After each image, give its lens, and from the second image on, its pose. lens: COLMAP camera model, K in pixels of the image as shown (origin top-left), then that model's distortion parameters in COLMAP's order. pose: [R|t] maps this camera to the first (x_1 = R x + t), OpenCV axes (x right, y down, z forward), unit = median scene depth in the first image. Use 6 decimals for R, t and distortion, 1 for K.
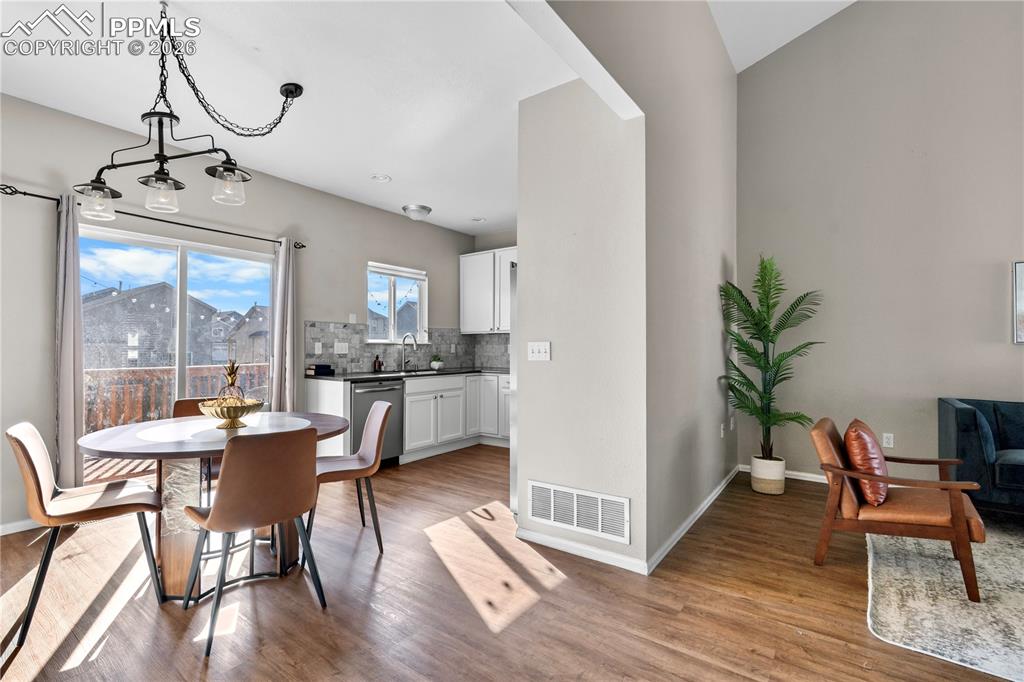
lens RADIAL K [[447.3, 0, 513.8], [0, 447.3, 344.5], [0, 0, 1]] dist [-0.027984, 0.001017]
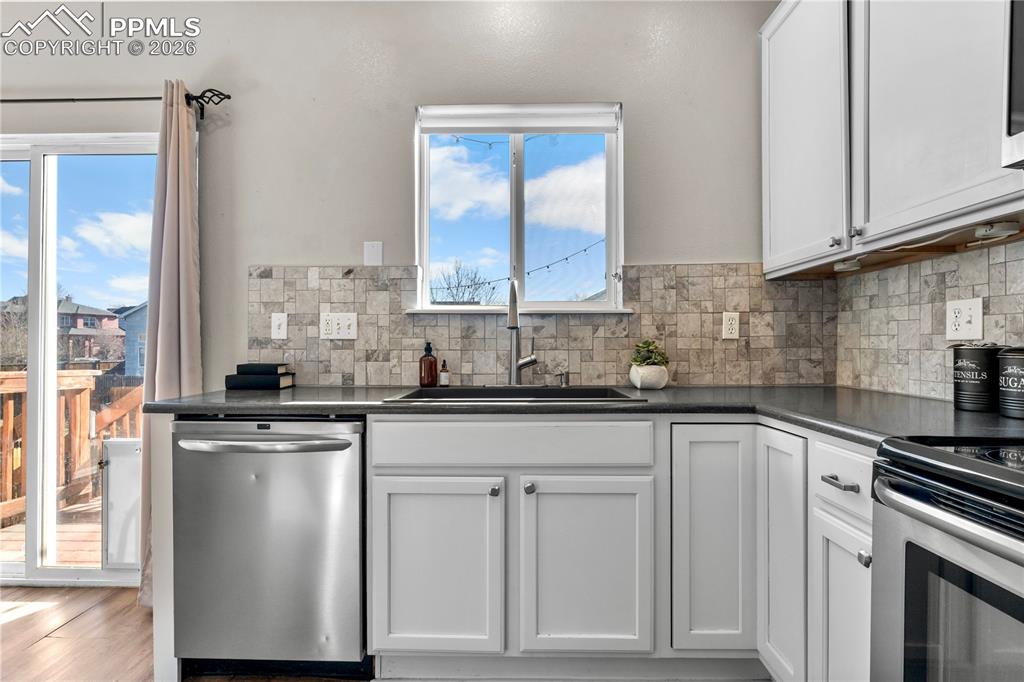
lens RADIAL K [[536.4, 0, 504.1], [0, 536.4, 337.9], [0, 0, 1]] dist [0.001262, 0.000870]
pose [[0.560835, -0.009231, -0.827876, 0.122089], [0.009605, 0.999943, -0.004643, 0.024675], [0.827872, -0.005348, 0.560892, 0.895360]]
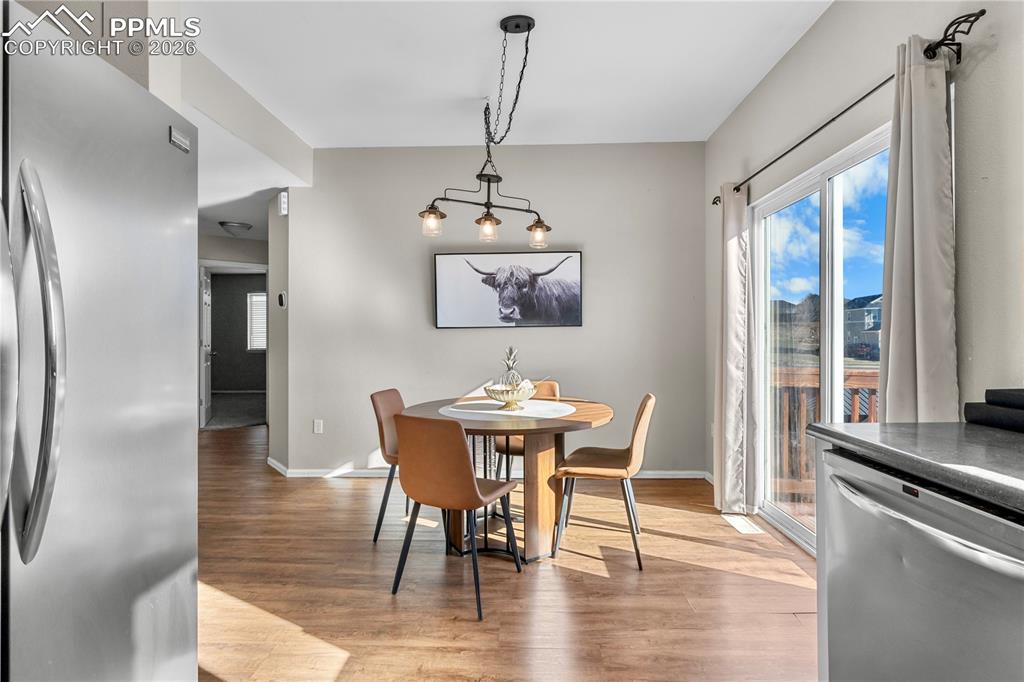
lens RADIAL K [[463.3, 0, 514.2], [0, 463.3, 337.8], [0, 0, 1]] dist [-0.006939, 0.001771]
pose [[-0.822729, 0.002026, -0.568431, -0.008065], [0.008604, 0.999923, -0.008889, 0.011244], [0.568369, -0.012204, -0.822683, 1.042357]]
